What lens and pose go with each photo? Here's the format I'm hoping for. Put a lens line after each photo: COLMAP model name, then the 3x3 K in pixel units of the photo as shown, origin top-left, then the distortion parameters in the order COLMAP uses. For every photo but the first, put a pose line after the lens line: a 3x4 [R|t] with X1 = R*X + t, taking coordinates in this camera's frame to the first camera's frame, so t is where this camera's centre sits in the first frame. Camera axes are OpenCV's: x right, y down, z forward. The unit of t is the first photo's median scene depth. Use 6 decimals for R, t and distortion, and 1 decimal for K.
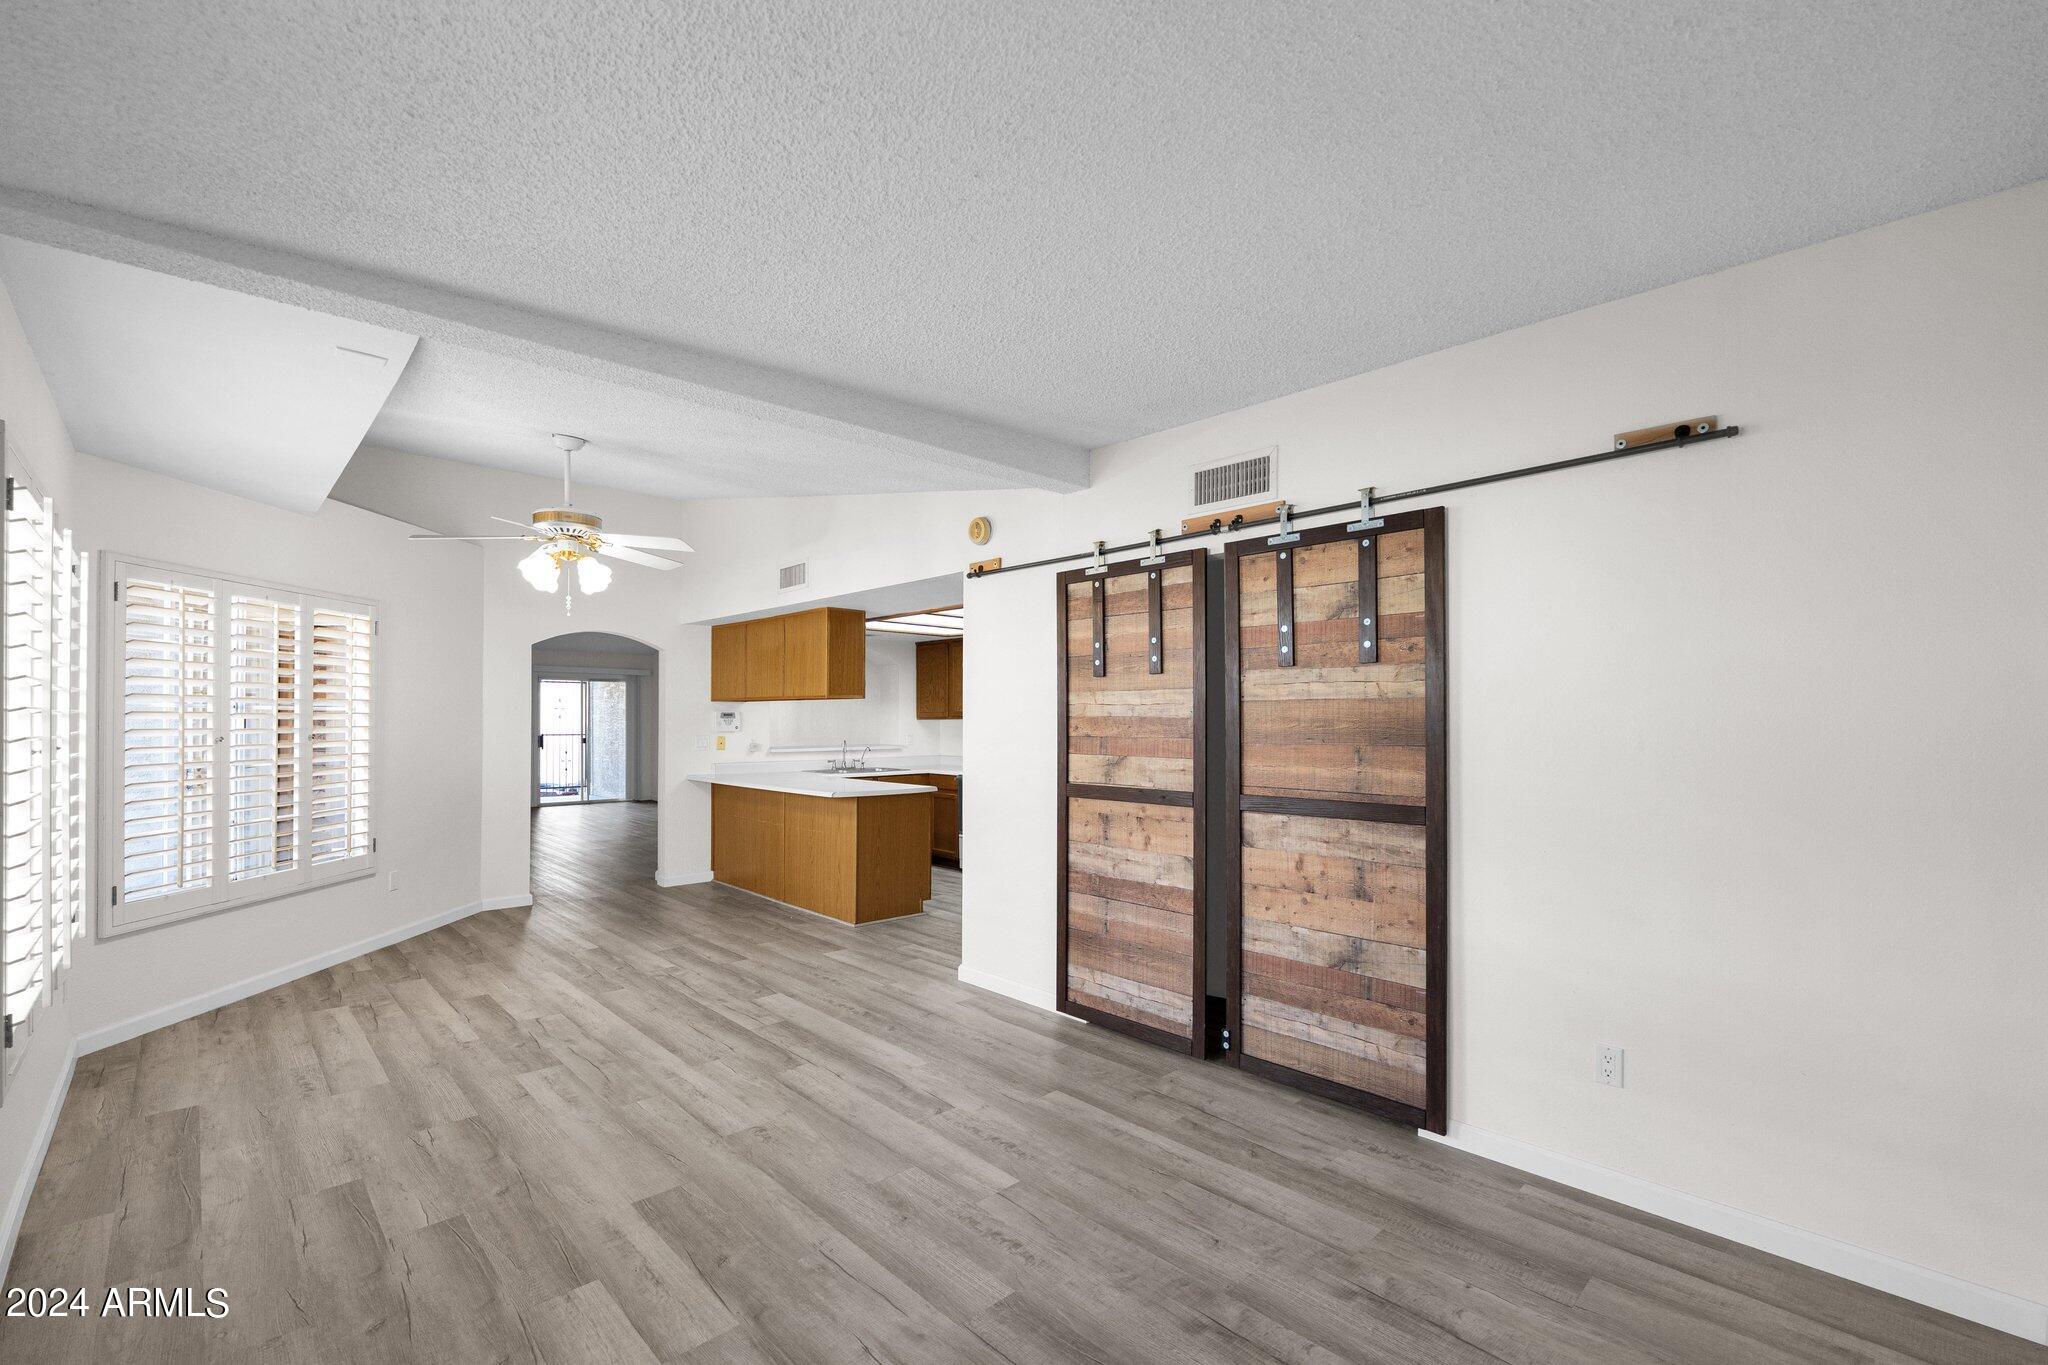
lens RADIAL K [[862.6, 0, 988.7], [0, 862.6, 712.6], [0, 0, 1]] dist [-0.010830, -0.000111]
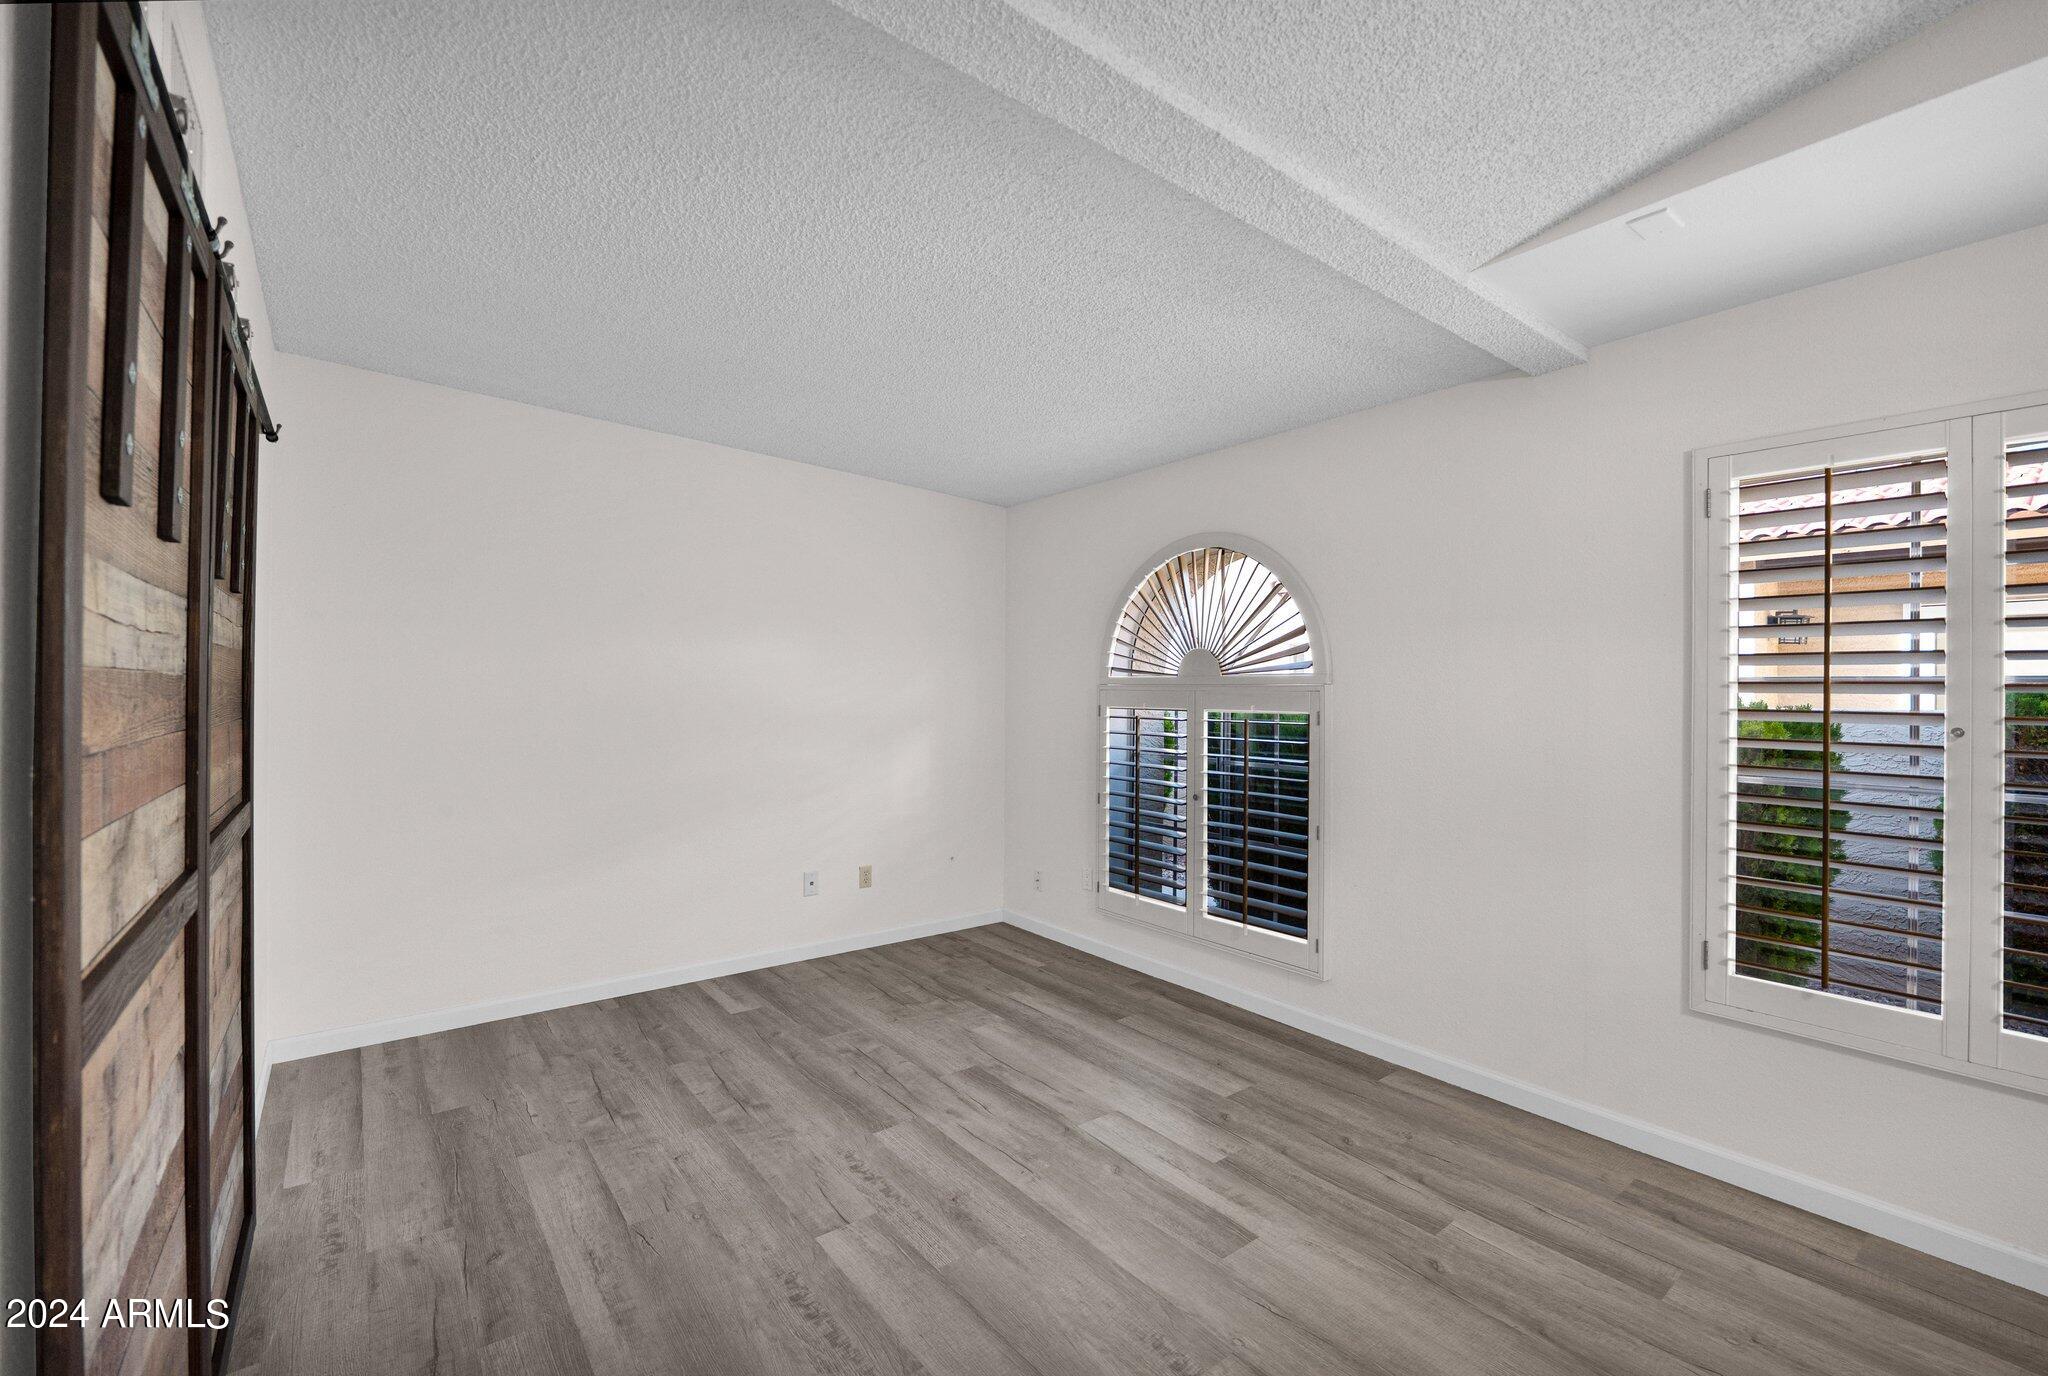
lens RADIAL K [[862.6, 0, 979.4], [0, 862.6, 677.8], [0, 0, 1]] dist [-0.010830, -0.000111]
pose [[-0.994425, -0.004712, 0.105343, -0.131733], [-0.006586, 0.999826, -0.017445, 0.007282], [-0.105242, -0.018042, -0.994283, 1.150801]]
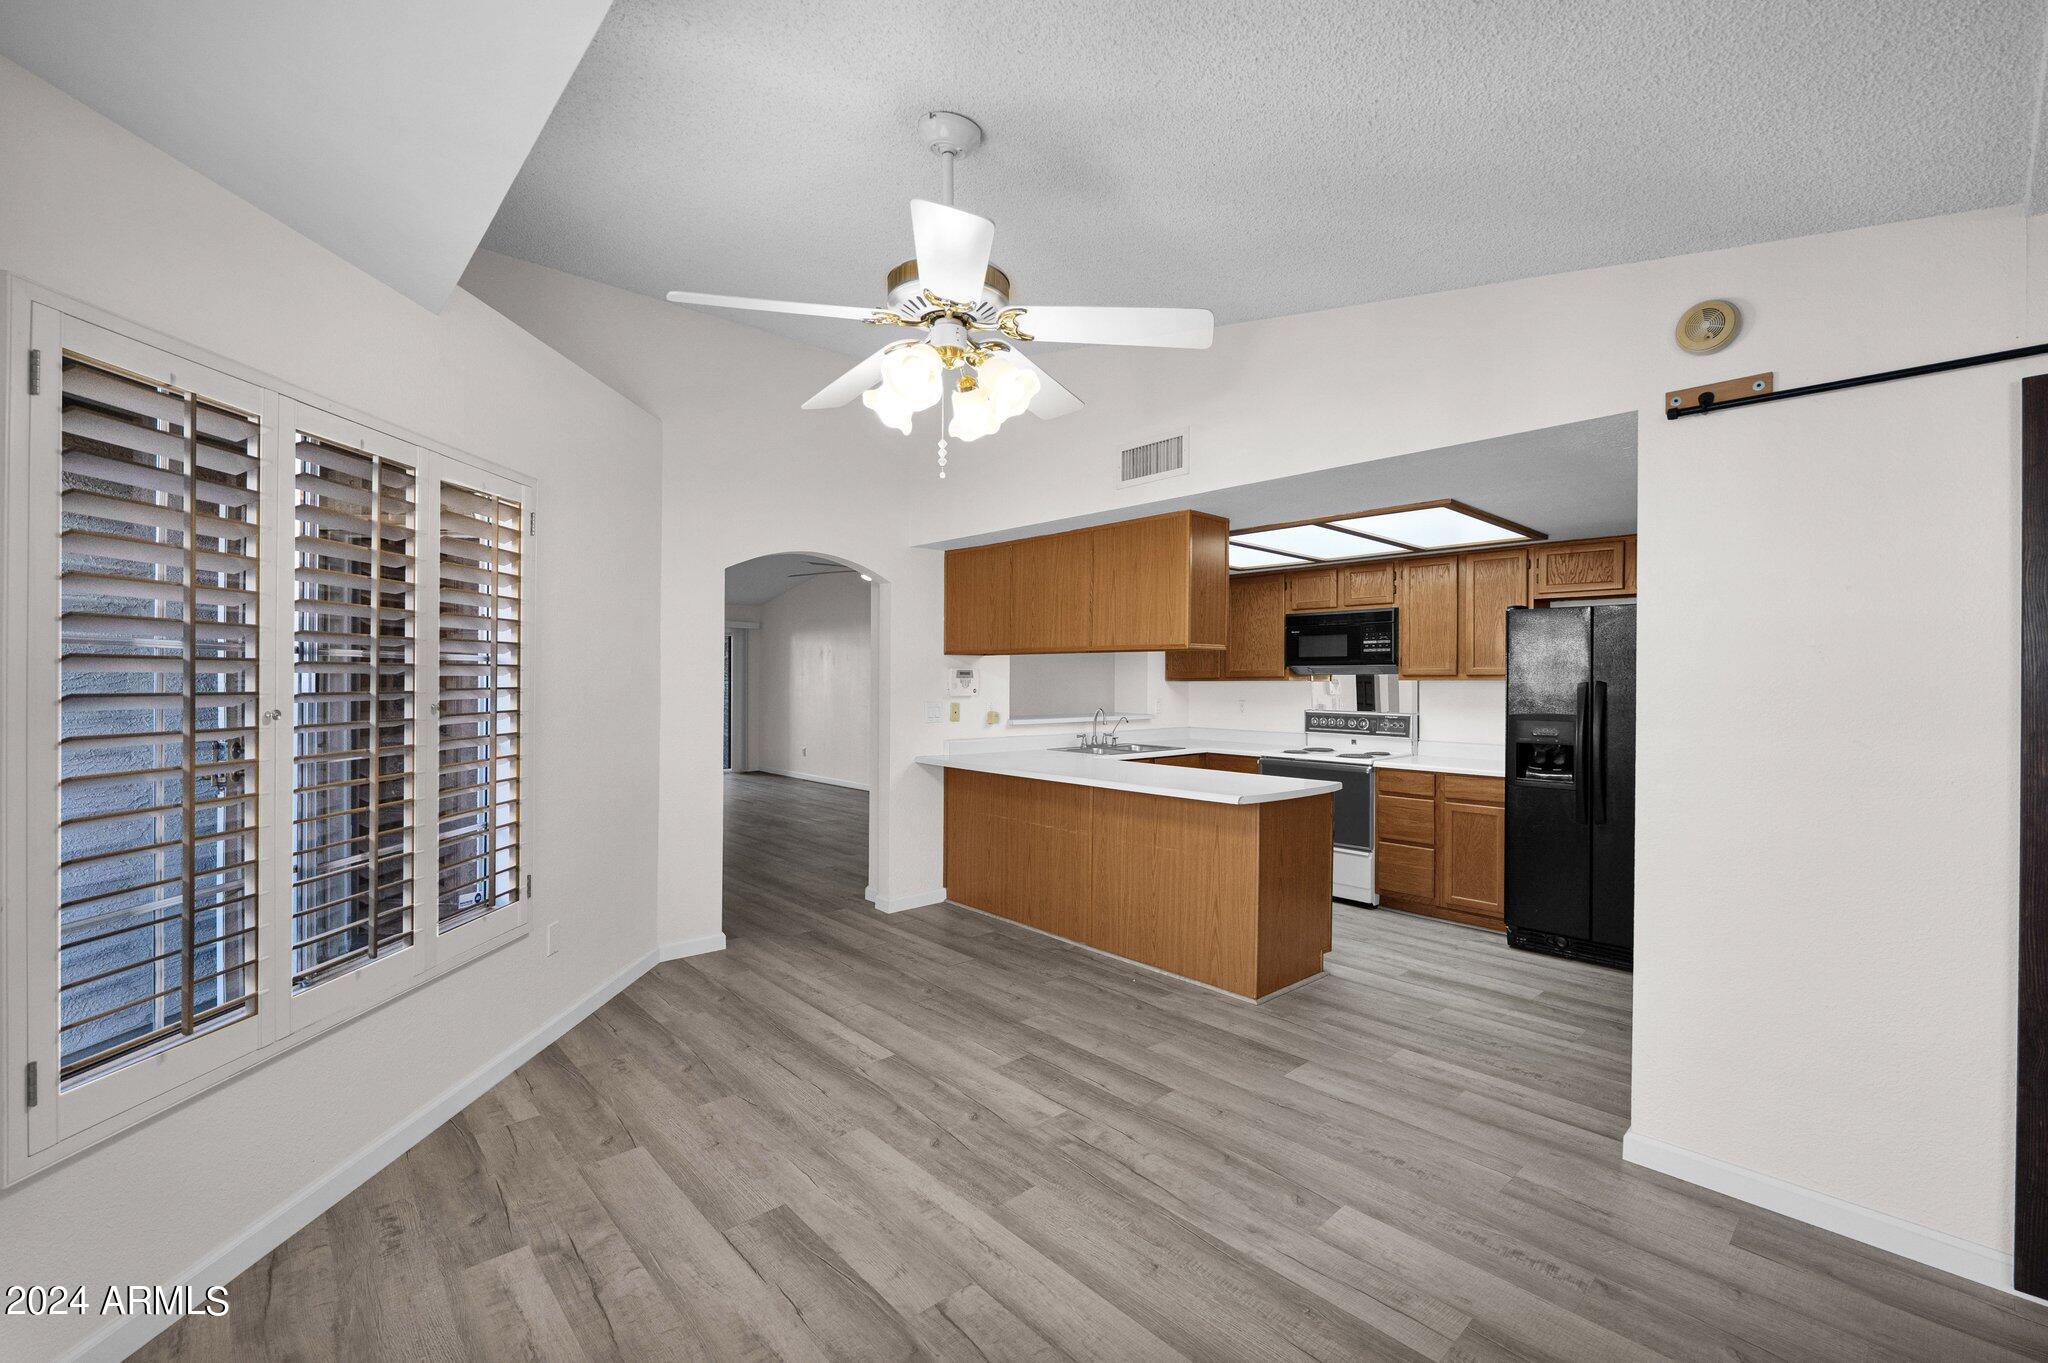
lens RADIAL K [[855.1, 0, 1015.7], [0, 855.1, 683.4], [0, 0, 1]] dist [-0.008233, -0.000756]
pose [[0.999928, 0.005489, -0.010679, -0.470284], [-0.005365, 0.999918, 0.011623, 0.004787], [0.010742, -0.011565, 0.999875, 0.520940]]
